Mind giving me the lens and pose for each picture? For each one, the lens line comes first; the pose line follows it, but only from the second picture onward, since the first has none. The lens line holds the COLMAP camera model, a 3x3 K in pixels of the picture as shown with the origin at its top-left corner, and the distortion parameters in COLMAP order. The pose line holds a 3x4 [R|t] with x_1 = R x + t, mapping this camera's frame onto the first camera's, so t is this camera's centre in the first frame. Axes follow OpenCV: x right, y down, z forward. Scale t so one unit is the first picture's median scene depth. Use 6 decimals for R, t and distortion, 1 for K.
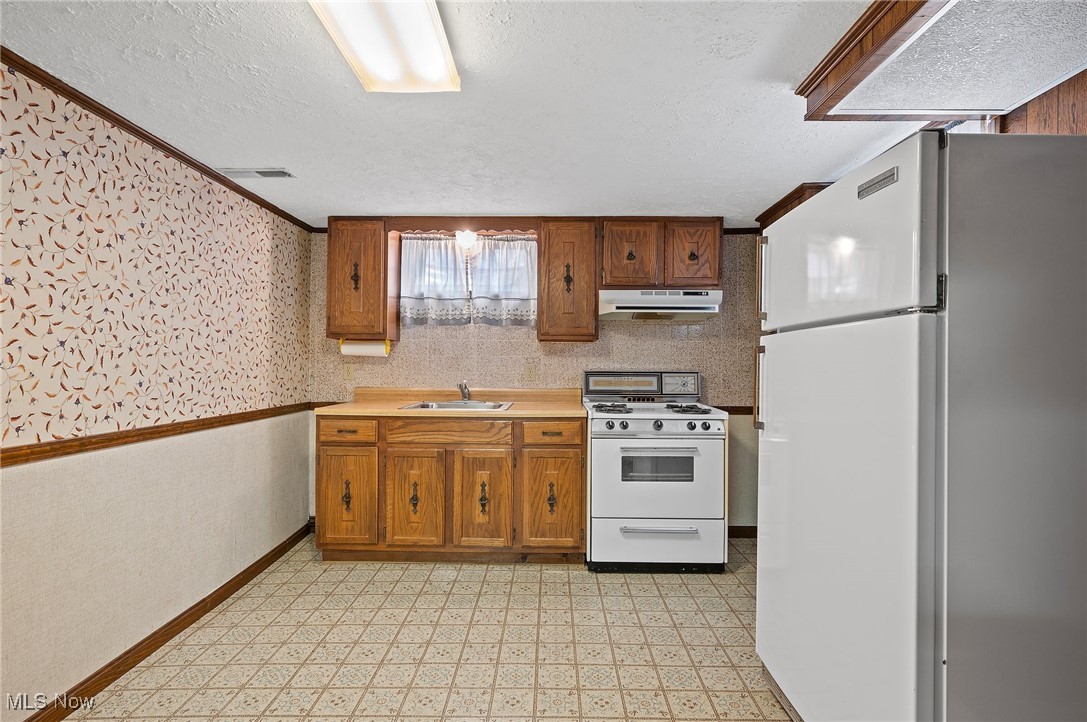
lens RADIAL K [[525.9, 0, 541.5], [0, 525.9, 361.5], [0, 0, 1]] dist [-0.000337, -0.000009]
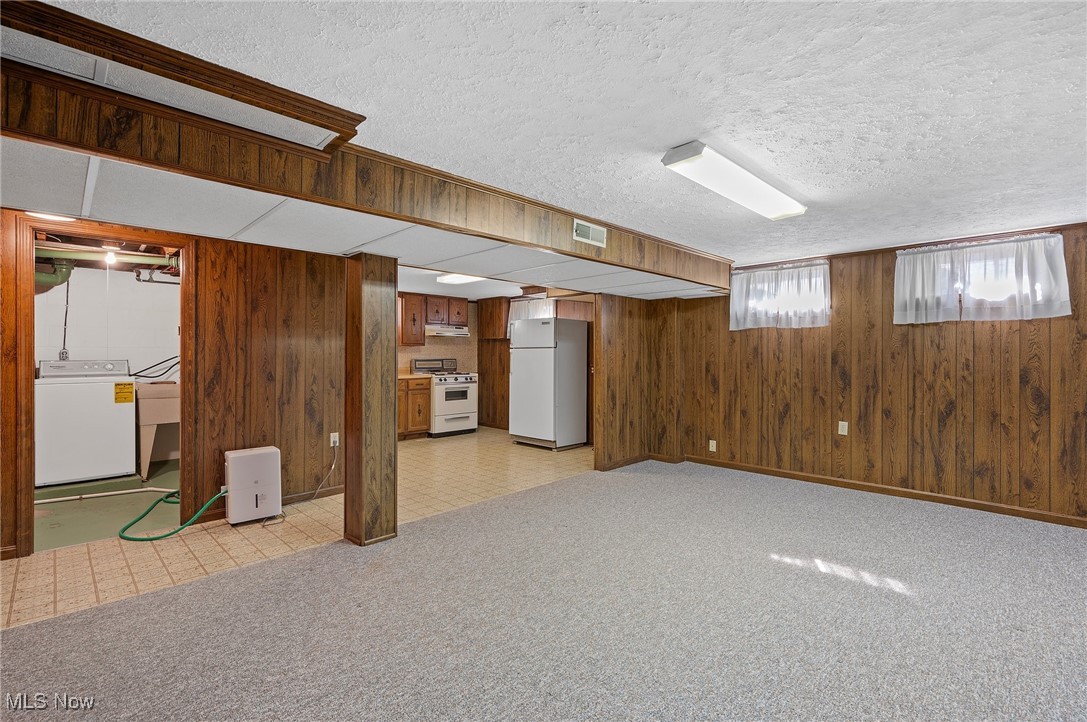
lens RADIAL K [[492.5, 0, 541.4], [0, 492.5, 356.4], [0, 0, 1]] dist [0.000150, 0.000001]
pose [[0.692257, -0.005099, 0.721633, -1.255143], [-0.004197, 0.999930, 0.011092, -0.023300], [-0.721639, -0.010707, 0.692187, -1.017721]]
